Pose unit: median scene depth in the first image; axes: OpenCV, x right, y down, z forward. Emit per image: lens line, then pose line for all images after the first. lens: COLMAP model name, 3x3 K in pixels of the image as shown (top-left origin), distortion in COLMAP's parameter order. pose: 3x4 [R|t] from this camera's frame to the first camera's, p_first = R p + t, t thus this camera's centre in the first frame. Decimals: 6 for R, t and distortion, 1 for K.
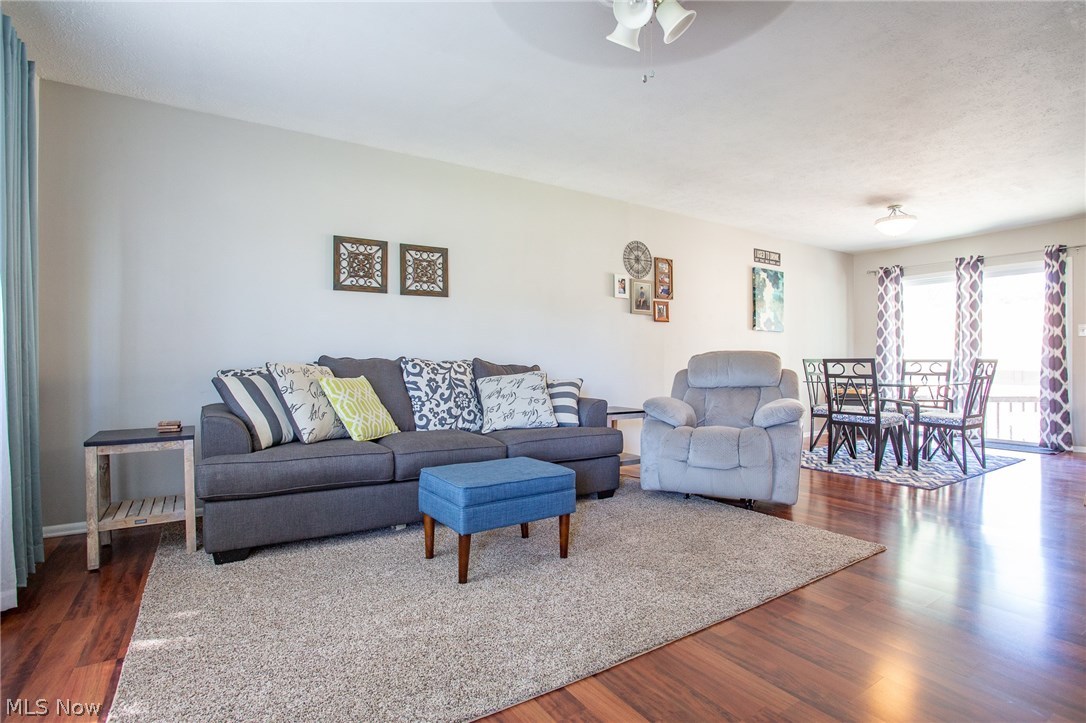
lens RADIAL K [[528.9, 0, 544.9], [0, 528.9, 364.9], [0, 0, 1]] dist [-0.020974, 0.000860]
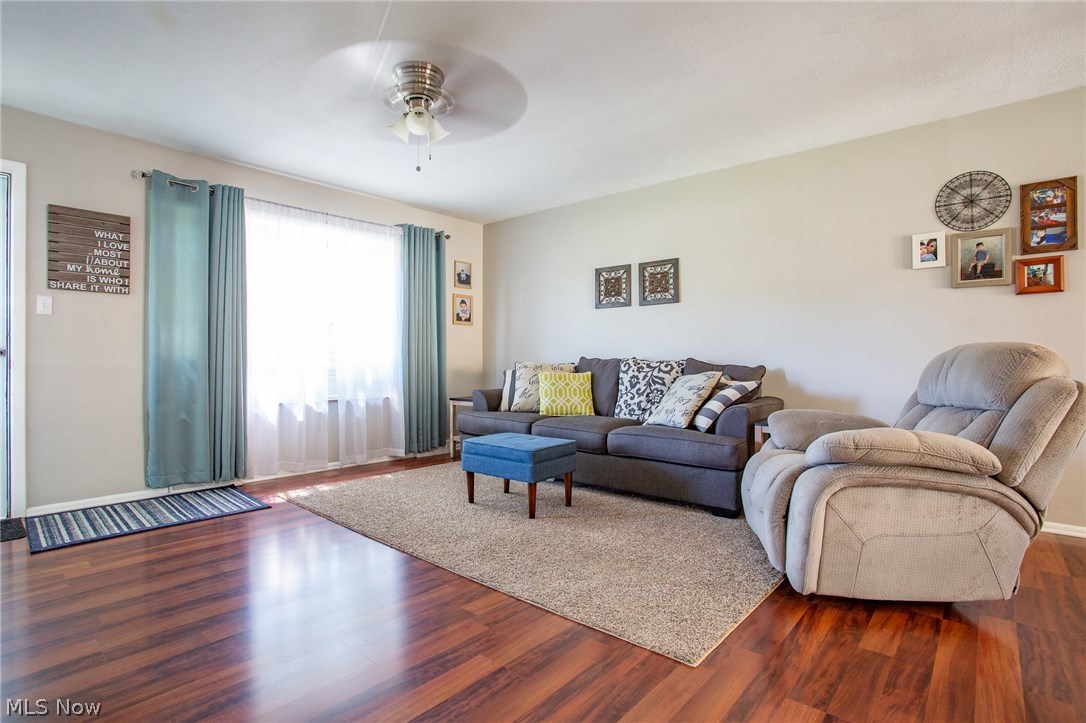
lens RADIAL K [[528.9, 0, 548.5], [0, 528.9, 362.0], [0, 0, 1]] dist [-0.020974, 0.000860]
pose [[0.301591, 0.002610, -0.953434, 0.794728], [-0.009658, 0.999953, -0.000318, -0.002208], [0.953389, 0.009304, 0.301602, 0.426192]]
